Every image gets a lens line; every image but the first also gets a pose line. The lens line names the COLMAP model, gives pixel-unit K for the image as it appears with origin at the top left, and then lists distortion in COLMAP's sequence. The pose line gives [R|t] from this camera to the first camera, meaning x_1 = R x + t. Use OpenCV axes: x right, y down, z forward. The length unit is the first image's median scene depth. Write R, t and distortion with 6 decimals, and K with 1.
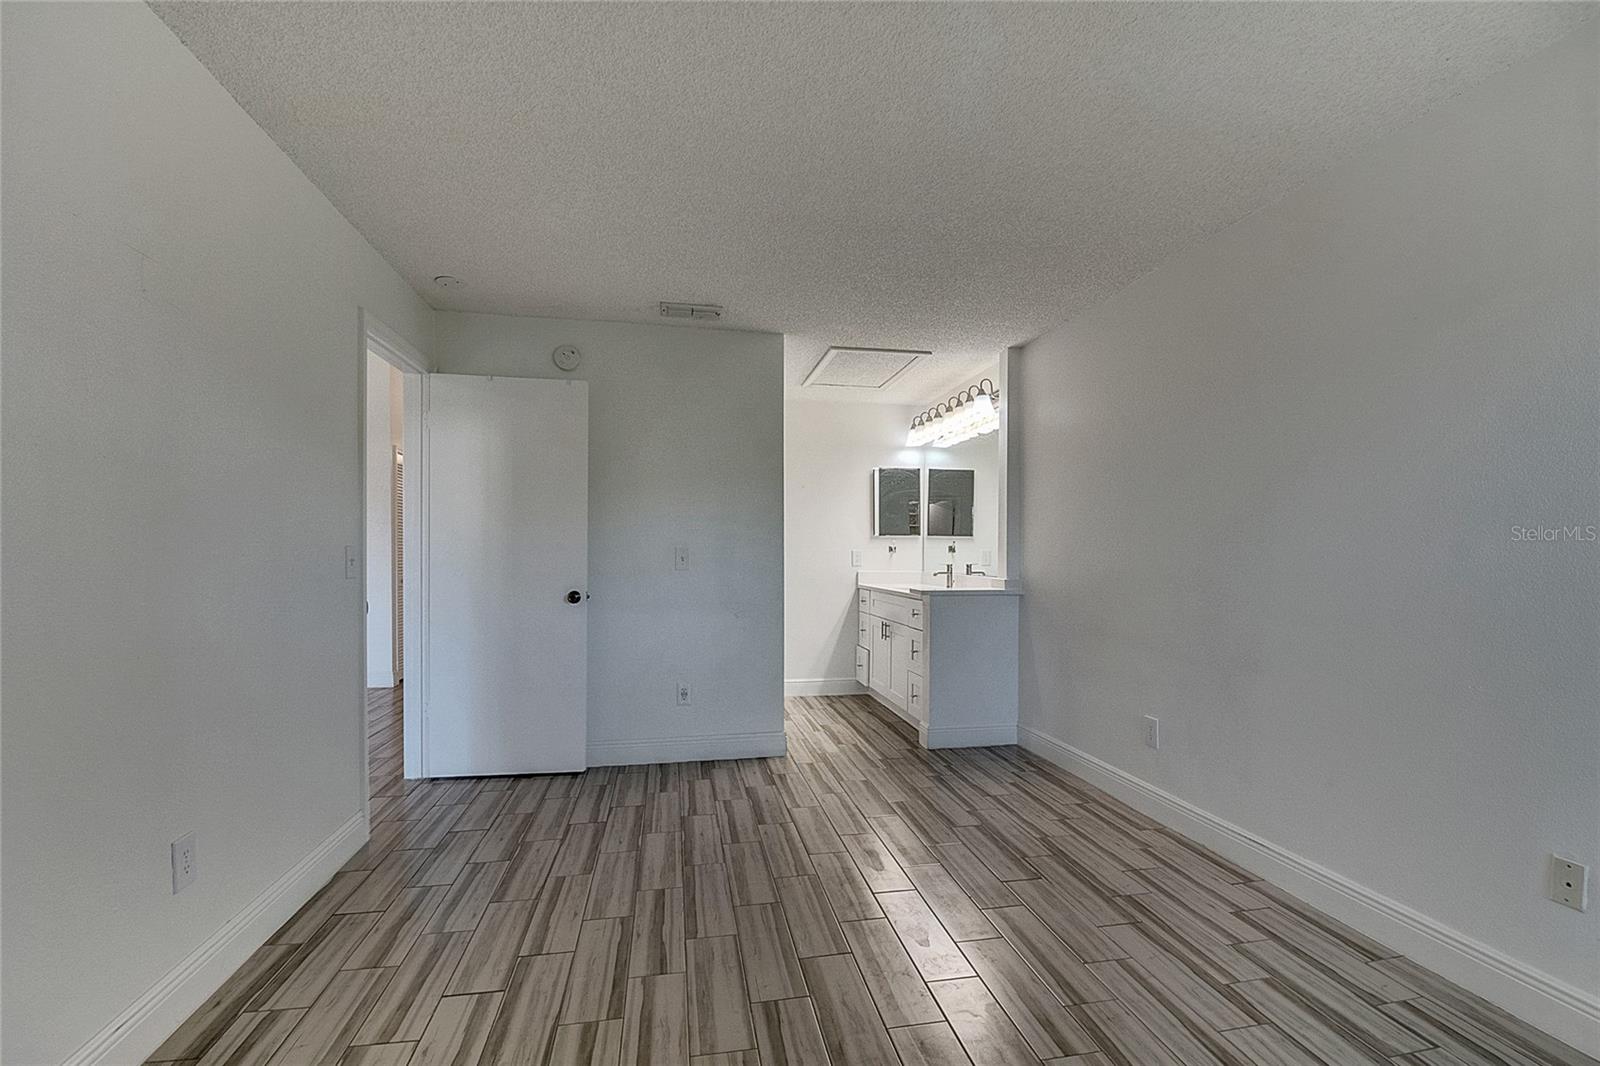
lens RADIAL K [[715.1, 0, 804.3], [0, 715.1, 539.7], [0, 0, 1]] dist [-0.000351, -0.018856]
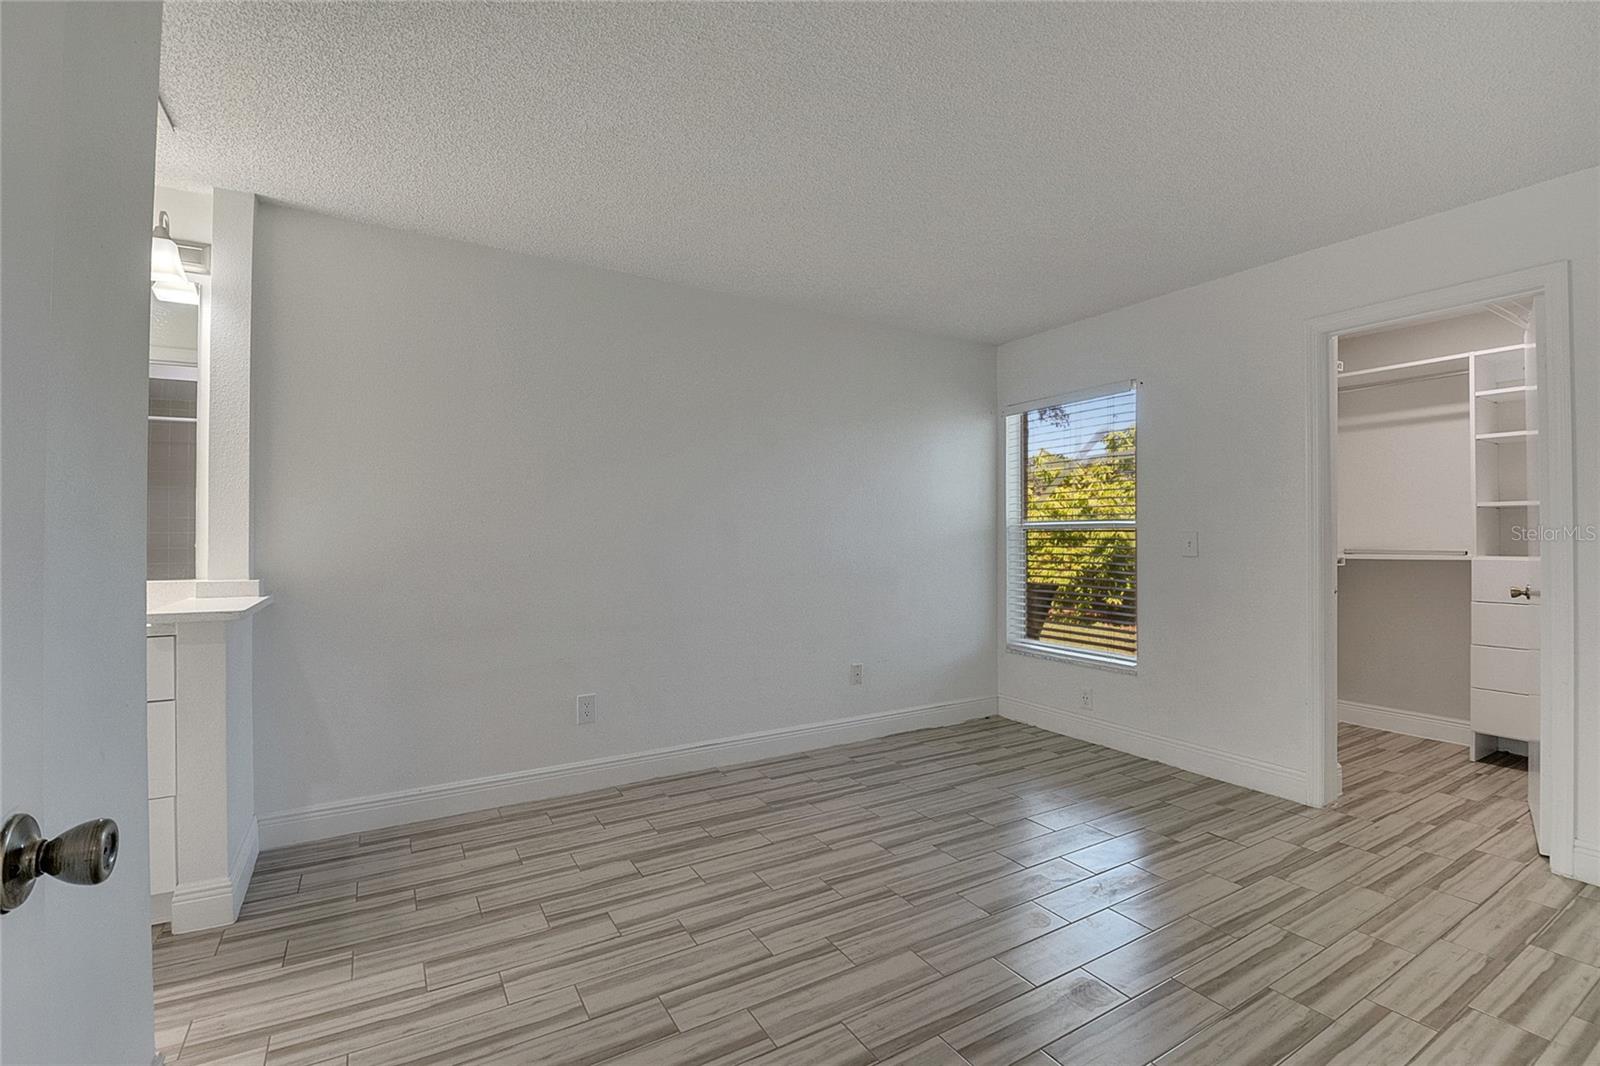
lens RADIAL K [[715.1, 0, 804.3], [0, 715.1, 539.7], [0, 0, 1]] dist [-0.000351, -0.018856]
pose [[-0.350698, -0.011525, 0.936418, -0.736388], [-0.014456, 0.999872, 0.006892, 0.014095], [-0.936377, -0.011119, -0.350819, 1.332358]]
